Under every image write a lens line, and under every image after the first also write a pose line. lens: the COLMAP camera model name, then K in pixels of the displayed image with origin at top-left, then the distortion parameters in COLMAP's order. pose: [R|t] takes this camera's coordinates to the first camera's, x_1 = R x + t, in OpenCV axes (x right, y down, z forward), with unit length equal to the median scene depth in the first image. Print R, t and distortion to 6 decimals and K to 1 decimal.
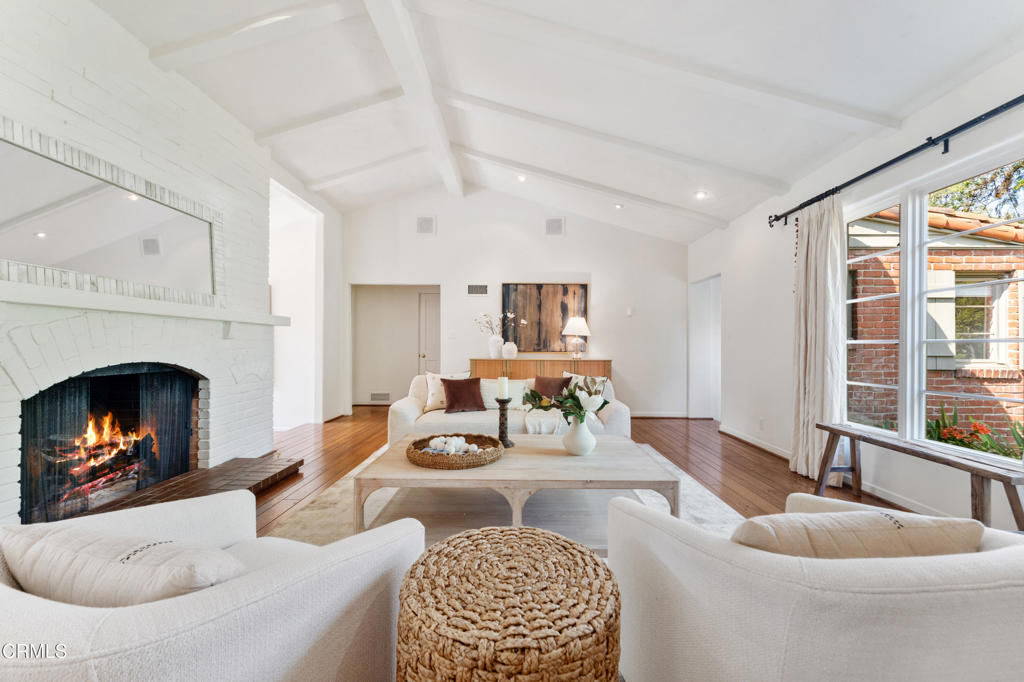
lens RADIAL K [[420.7, 0, 516.4], [0, 420.7, 349.6], [0, 0, 1]] dist [0.000323, 0.000062]
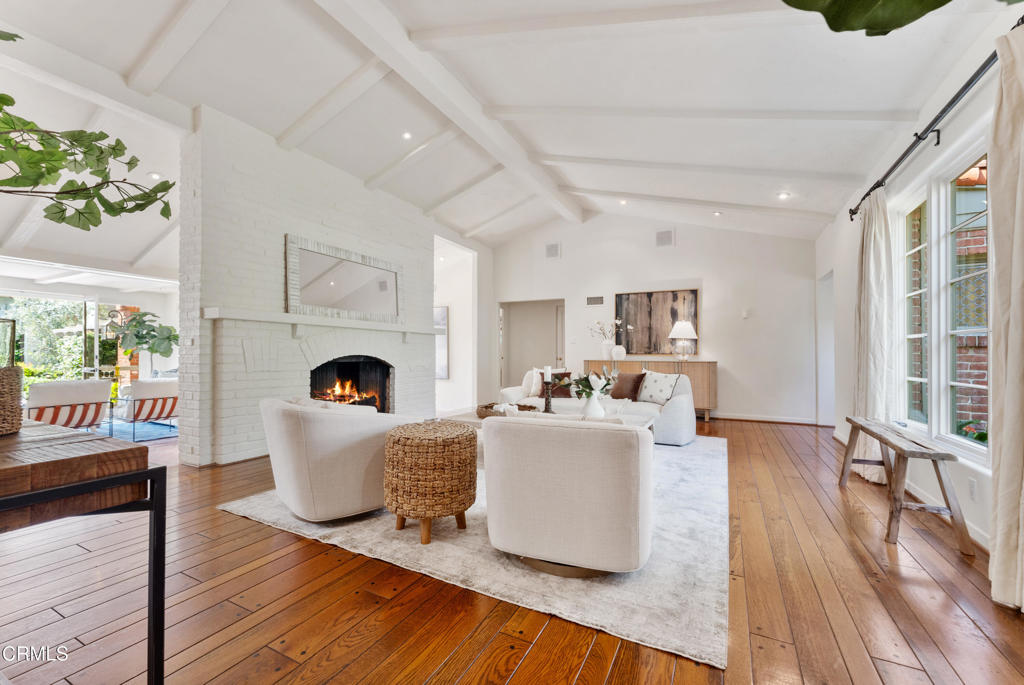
lens RADIAL K [[424.3, 0, 510.2], [0, 424.3, 360.6], [0, 0, 1]] dist [0.000748, -0.000024]
pose [[0.890803, 0.004547, -0.454367, 0.243595], [-0.003650, 0.999989, 0.002850, 0.021016], [0.454376, -0.000881, 0.890810, -0.157977]]
